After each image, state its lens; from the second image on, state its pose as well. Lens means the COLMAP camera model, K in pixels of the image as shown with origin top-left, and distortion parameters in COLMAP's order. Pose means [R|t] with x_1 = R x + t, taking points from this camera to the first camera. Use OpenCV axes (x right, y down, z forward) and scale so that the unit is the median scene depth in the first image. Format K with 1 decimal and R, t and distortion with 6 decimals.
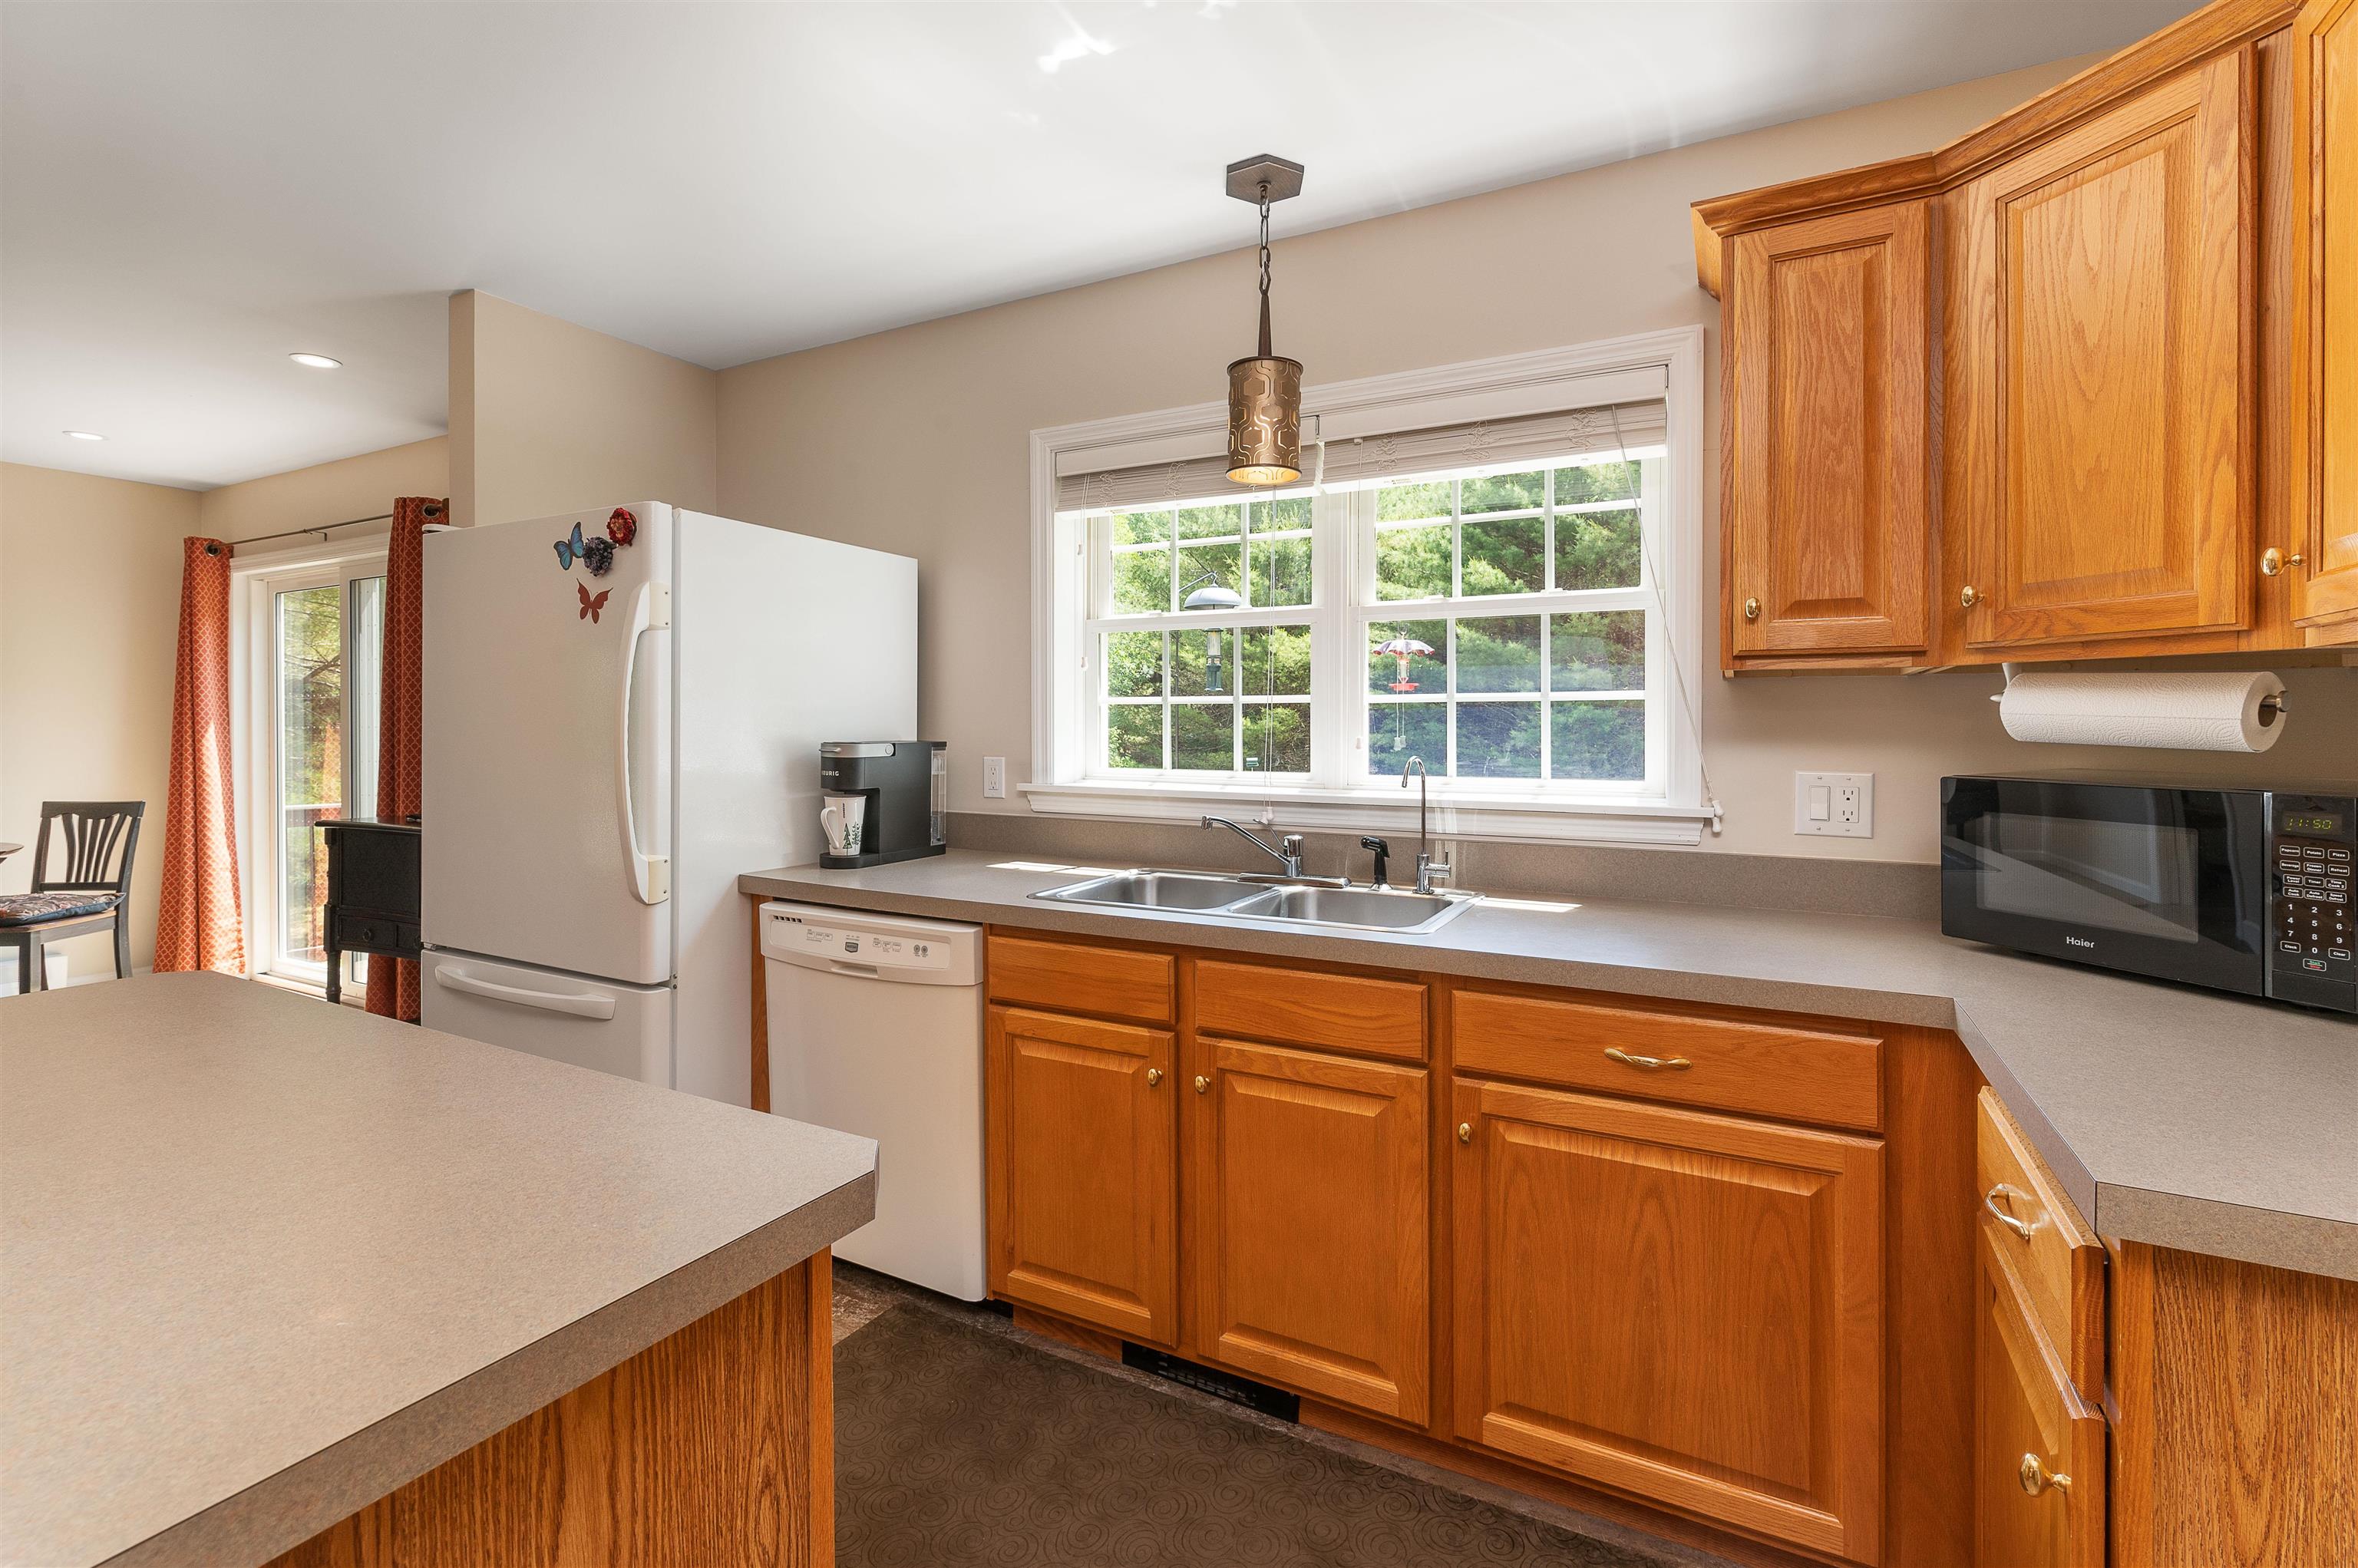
lens RADIAL K [[1021.7, 0, 1175.0], [0, 1021.7, 720.4], [0, 0, 1]] dist [0.000330, -0.000558]
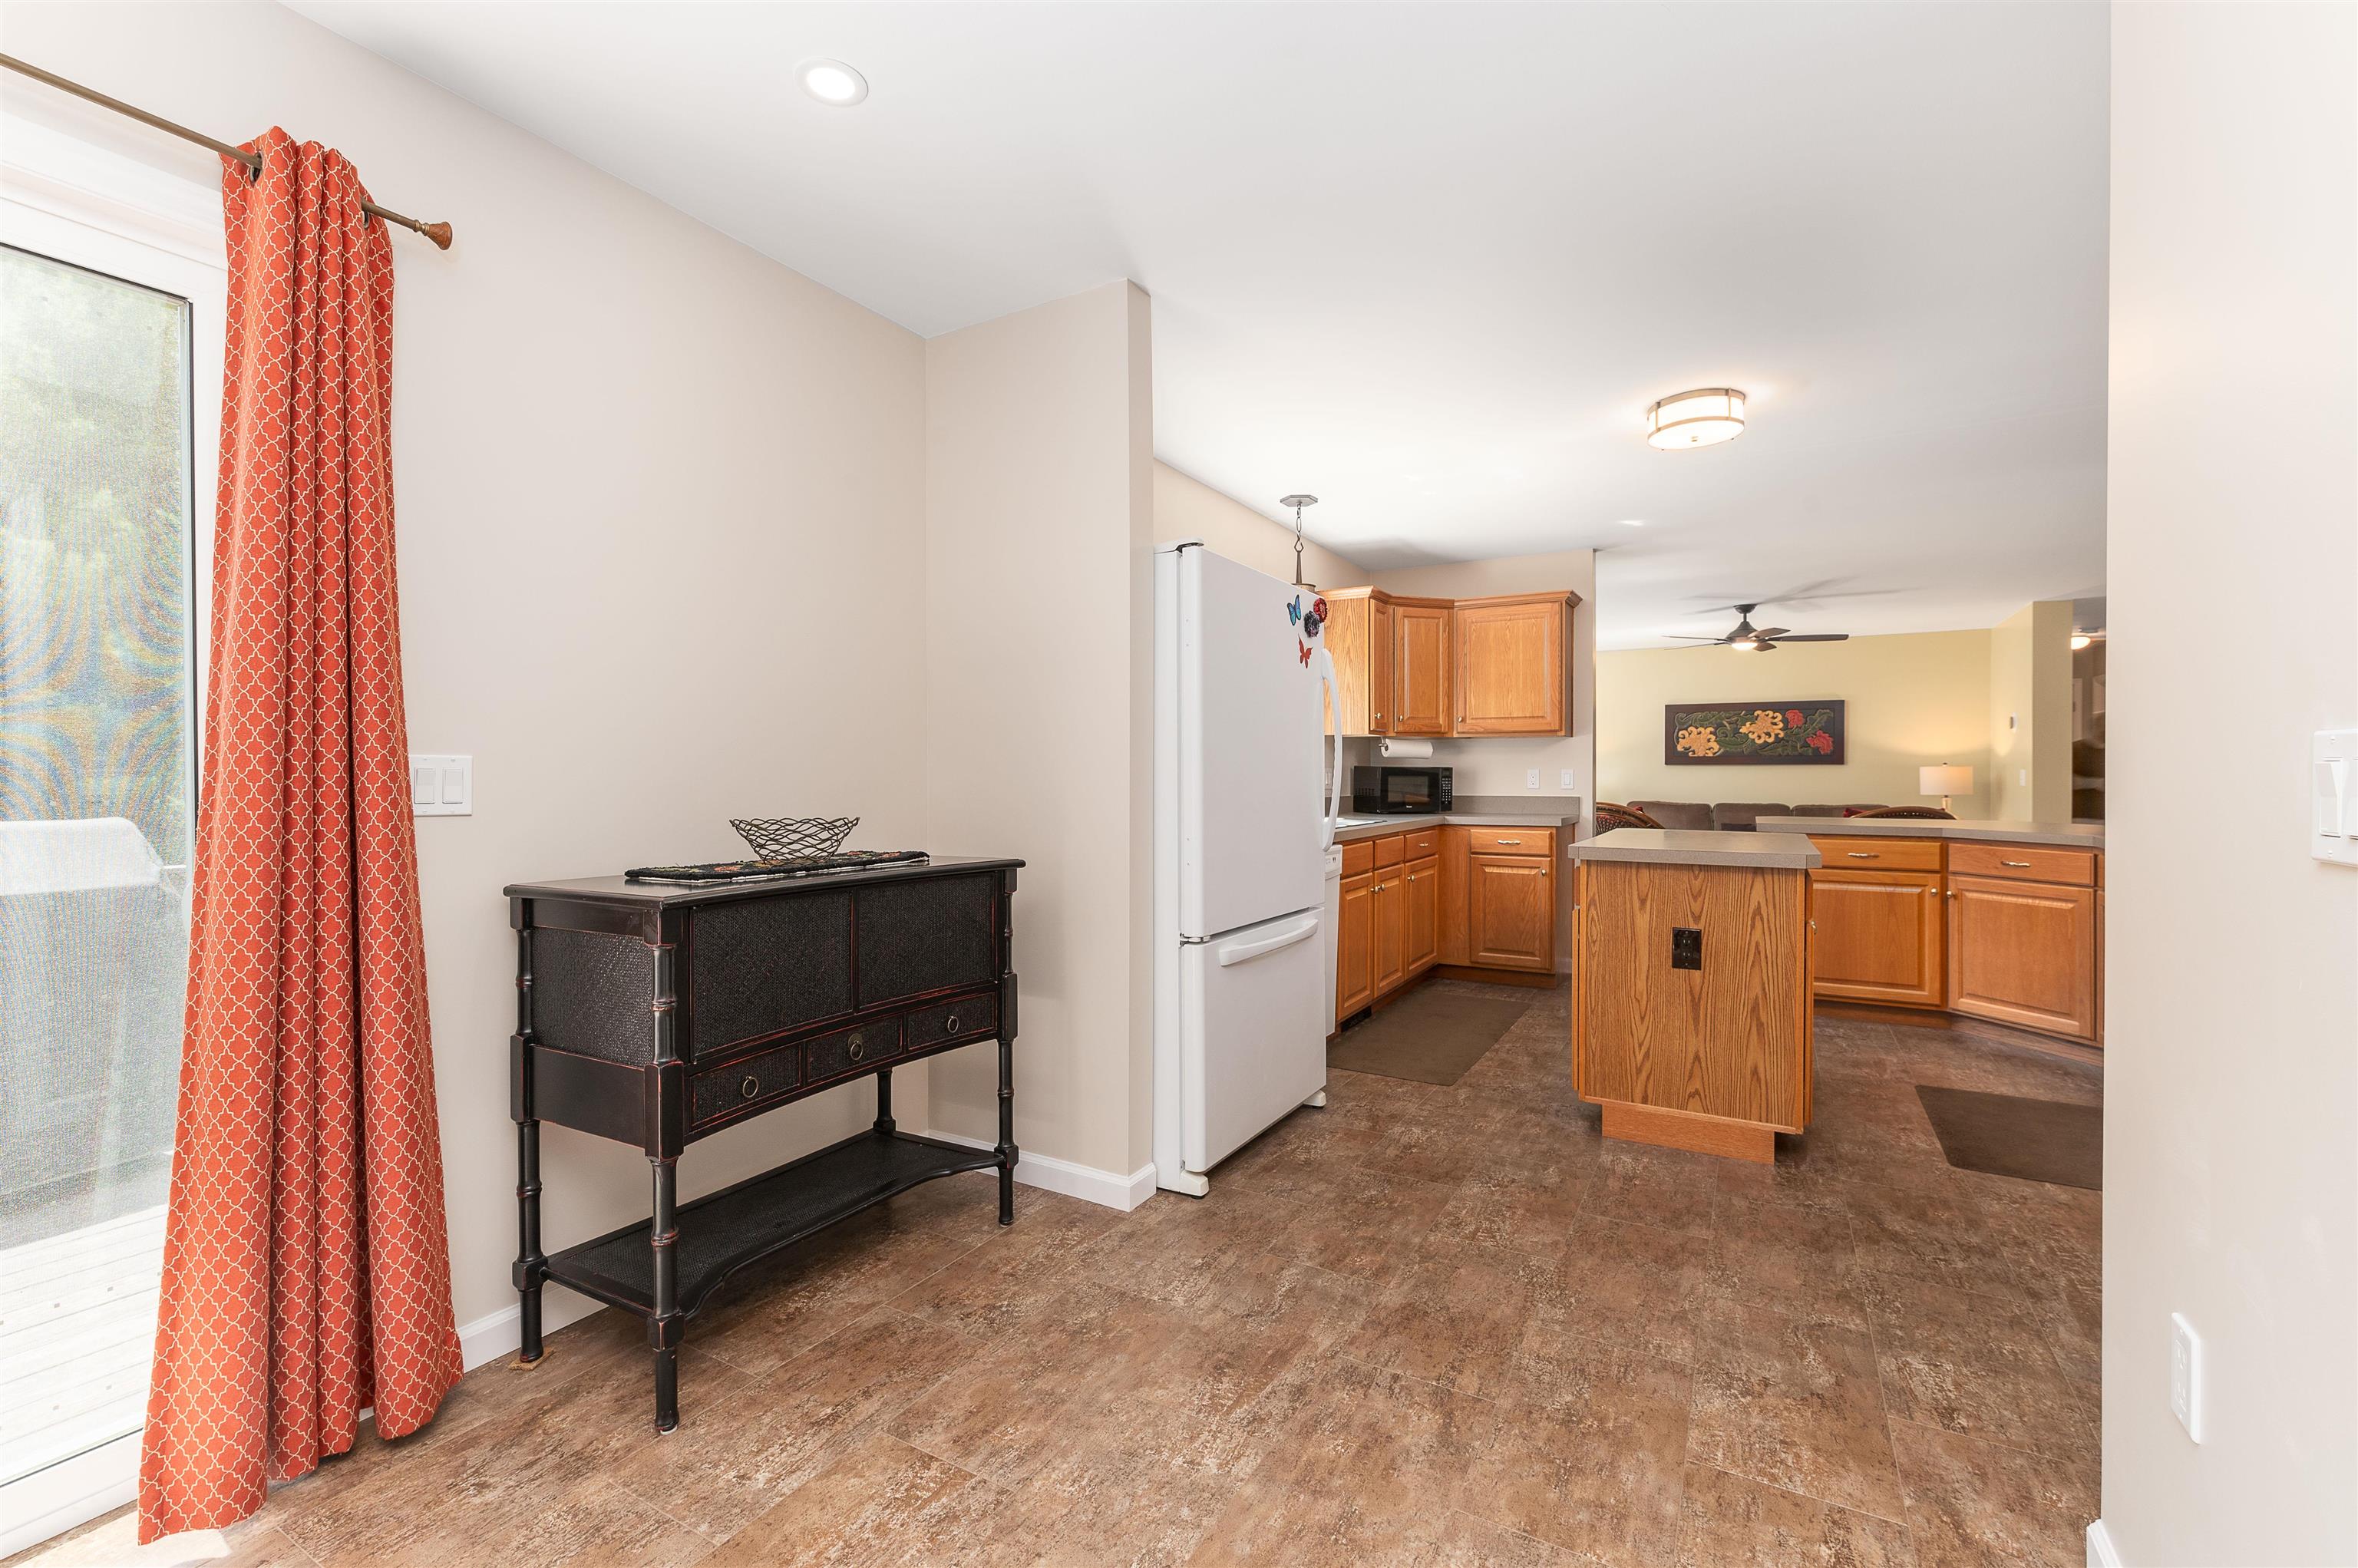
lens RADIAL K [[1021.7, 0, 1185.0], [0, 1021.7, 784.1], [0, 0, 1]] dist [0.000330, -0.000558]
pose [[0.041796, -0.010431, 0.999072, -1.992389], [0.001147, 0.999945, 0.010392, 0.054541], [-0.999126, 0.000712, 0.041806, 1.086493]]
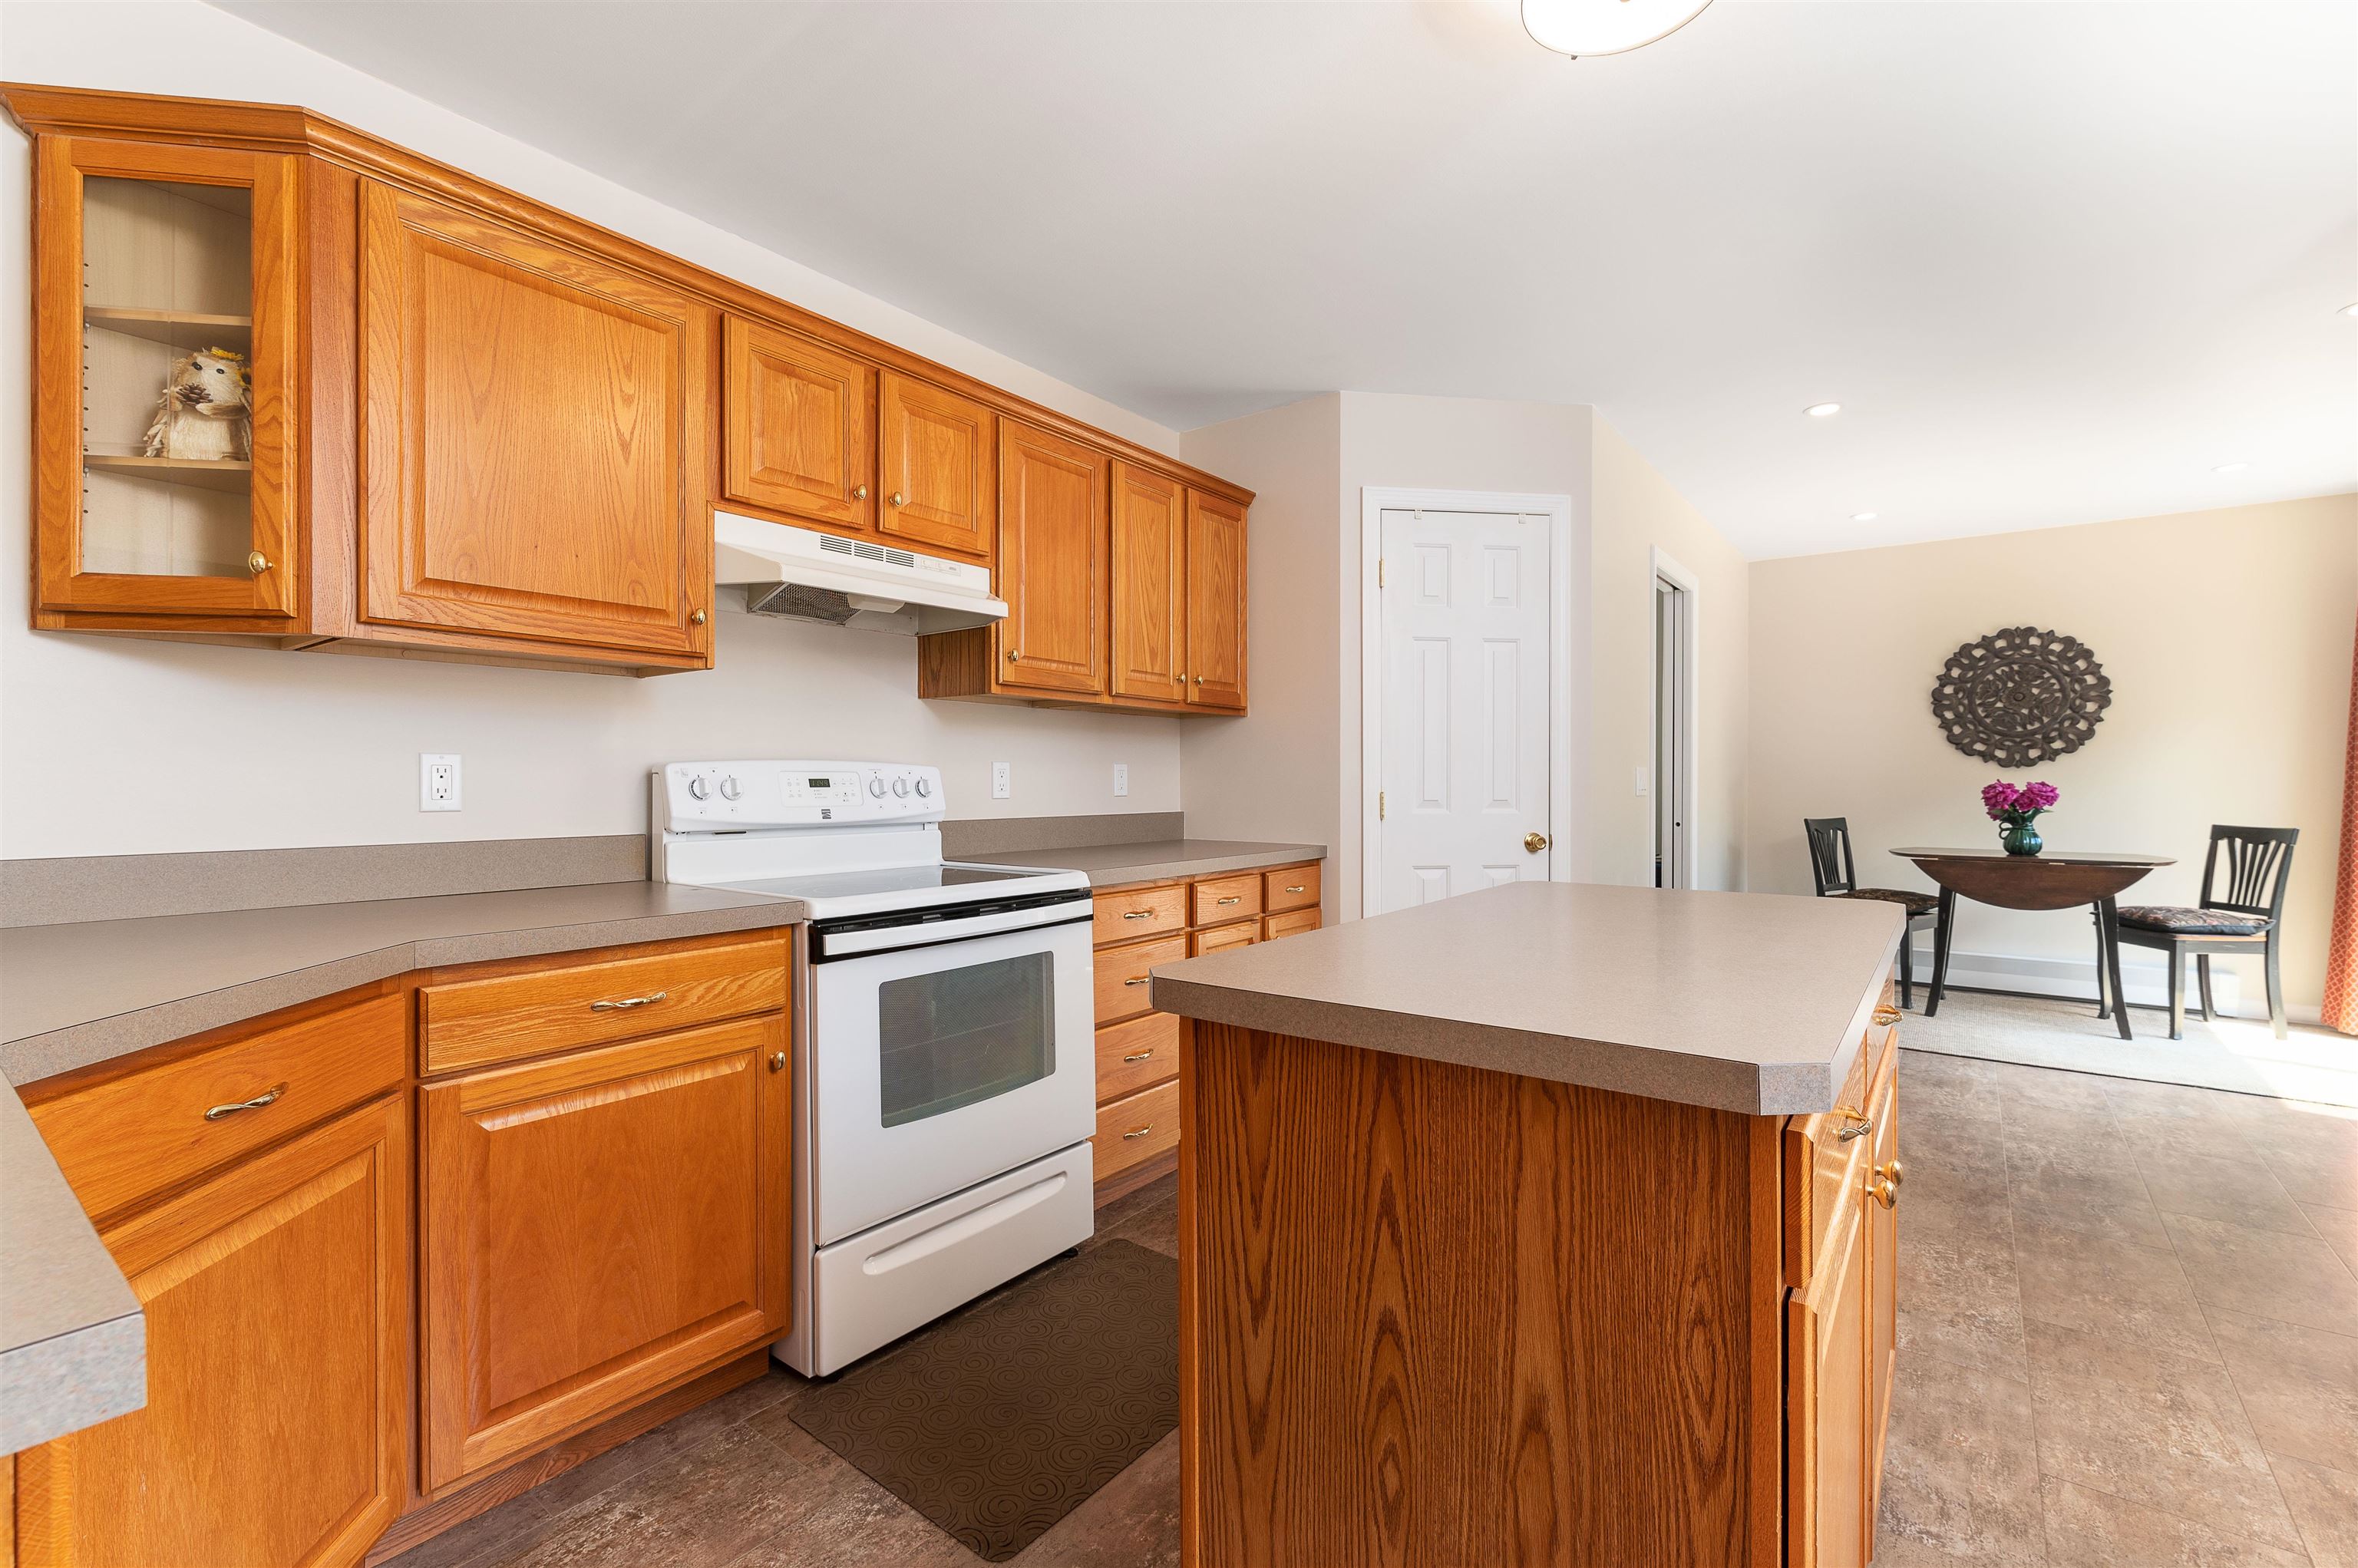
lens RADIAL K [[1070.6, 0, 1182.7], [0, 1070.6, 783.2], [0, 0, 1]] dist [-0.002885, -0.000433]
pose [[-0.160124, 0.002796, -0.987093, 0.280361], [-0.000825, 0.999995, 0.002966, 0.062222], [0.987097, 0.001289, -0.160121, 0.224455]]
